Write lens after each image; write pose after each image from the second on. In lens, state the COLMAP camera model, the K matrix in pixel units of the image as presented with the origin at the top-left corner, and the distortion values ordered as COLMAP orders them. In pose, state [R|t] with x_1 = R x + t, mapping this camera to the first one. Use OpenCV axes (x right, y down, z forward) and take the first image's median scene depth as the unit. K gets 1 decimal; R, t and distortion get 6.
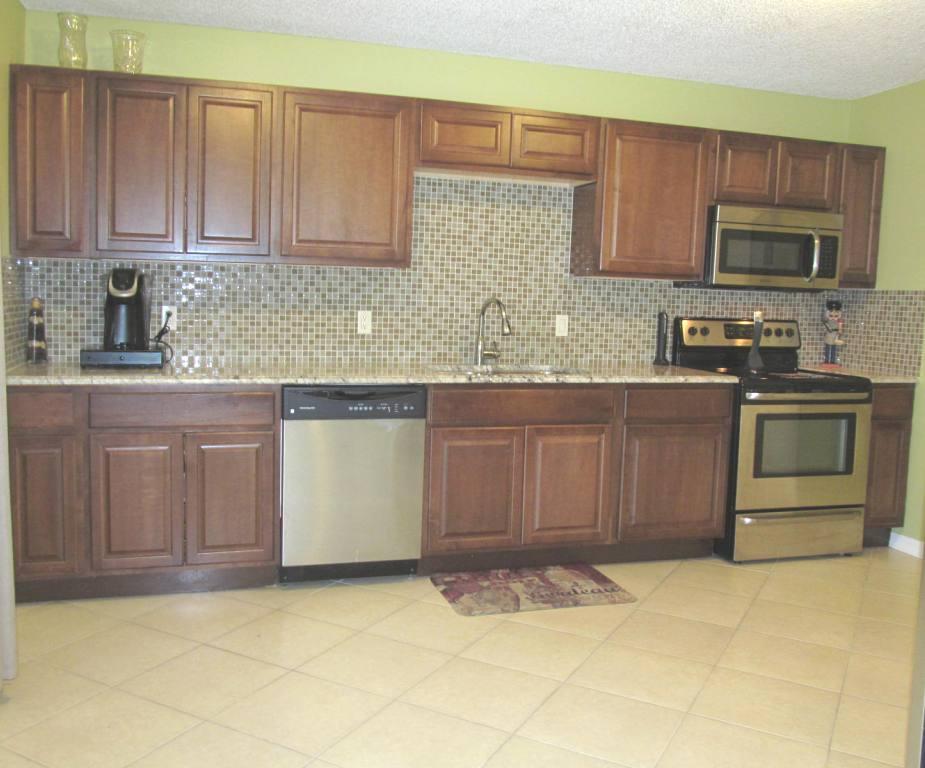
lens RADIAL K [[872.5, 0, 417.0], [0, 872.5, 383.2], [0, 0, 1]] dist [-0.045274, 0.012804]
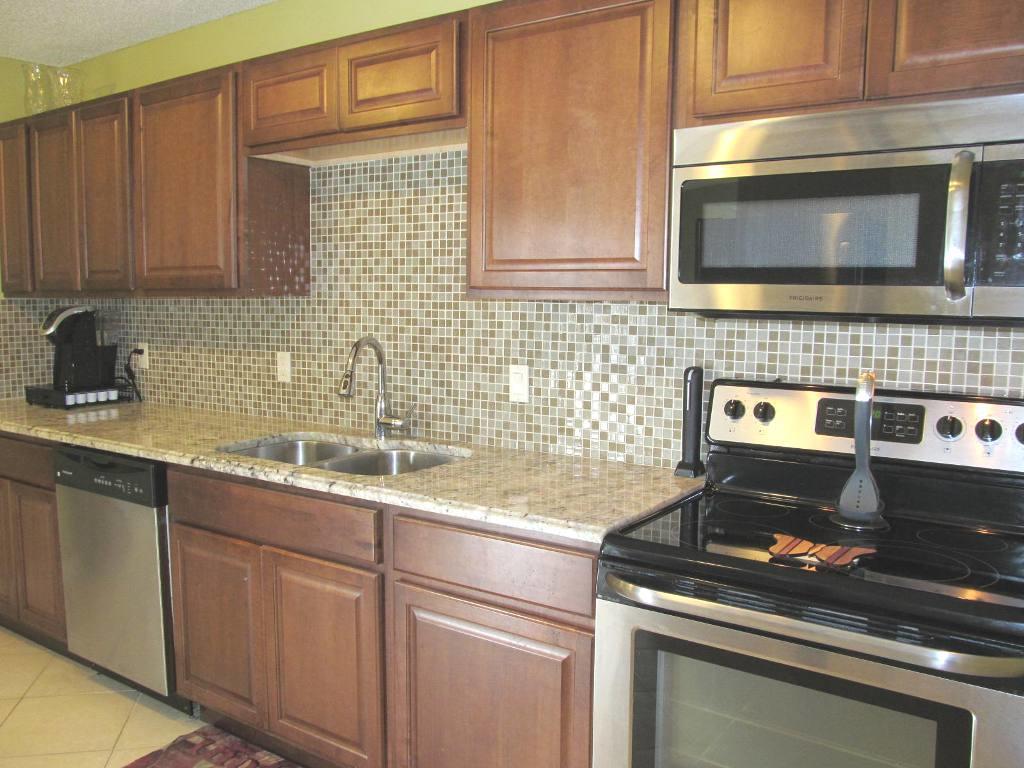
lens RADIAL K [[837.4, 0, 484.0], [0, 837.4, 382.0], [0, 0, 1]] dist [-0.061592, 0.038756]
pose [[0.645080, 0.053309, -0.762253, 0.597250], [-0.060675, 0.997987, 0.018447, -0.078904], [0.761702, 0.034350, 0.647016, 0.646142]]
